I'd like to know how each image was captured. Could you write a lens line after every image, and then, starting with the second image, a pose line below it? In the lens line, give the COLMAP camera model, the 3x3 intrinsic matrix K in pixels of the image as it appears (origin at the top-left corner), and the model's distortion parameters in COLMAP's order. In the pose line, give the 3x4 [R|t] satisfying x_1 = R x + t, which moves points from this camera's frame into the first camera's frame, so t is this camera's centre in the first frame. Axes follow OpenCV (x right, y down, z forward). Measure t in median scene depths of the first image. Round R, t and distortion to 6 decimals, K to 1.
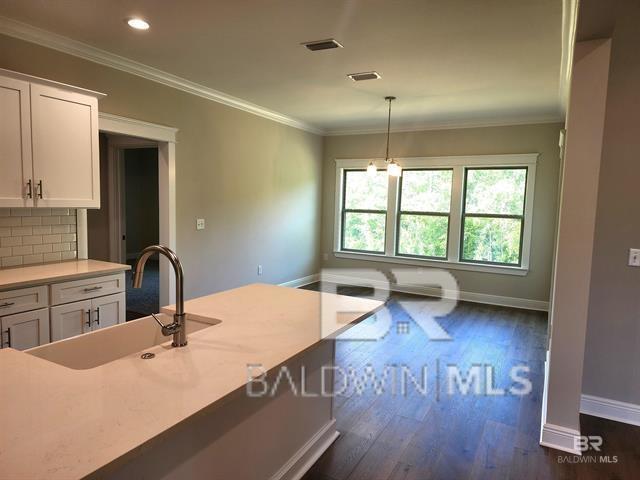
lens RADIAL K [[426.1, 0, 320.0], [0, 426.1, 240.0], [0, 0, 1]] dist [0.037551, -0.004970]
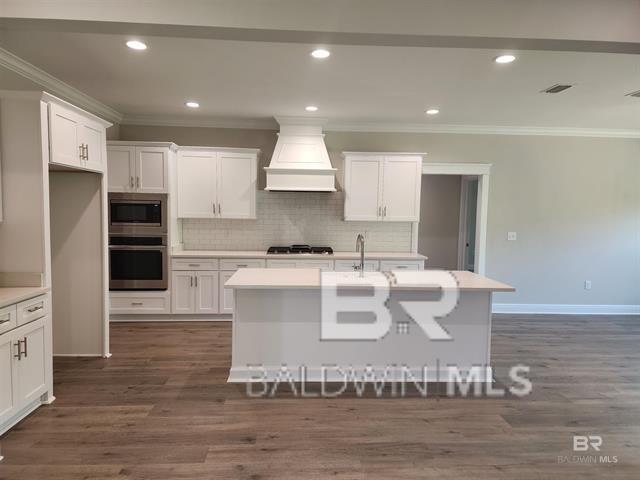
lens RADIAL K [[426.1, 0, 320.0], [0, 426.1, 240.0], [0, 0, 1]] dist [0.037551, -0.004970]
pose [[0.526927, 0.037298, -0.849092, 0.491789], [-0.080333, 0.996750, -0.006068, 0.026512], [0.846105, 0.071407, 0.528211, -0.132905]]
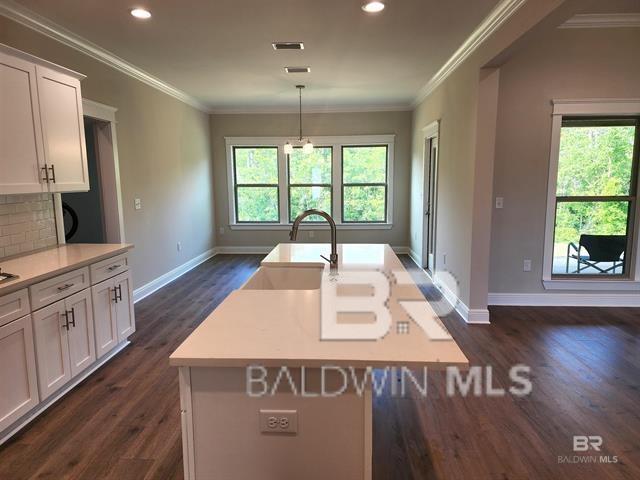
lens RADIAL K [[426.1, 0, 320.0], [0, 426.1, 240.0], [0, 0, 1]] dist [0.037551, -0.004970]
pose [[0.907843, -0.094286, 0.408572, -0.317677], [0.069833, 0.994781, 0.074398, 0.002037], [-0.413454, -0.039010, 0.909689, -0.103423]]
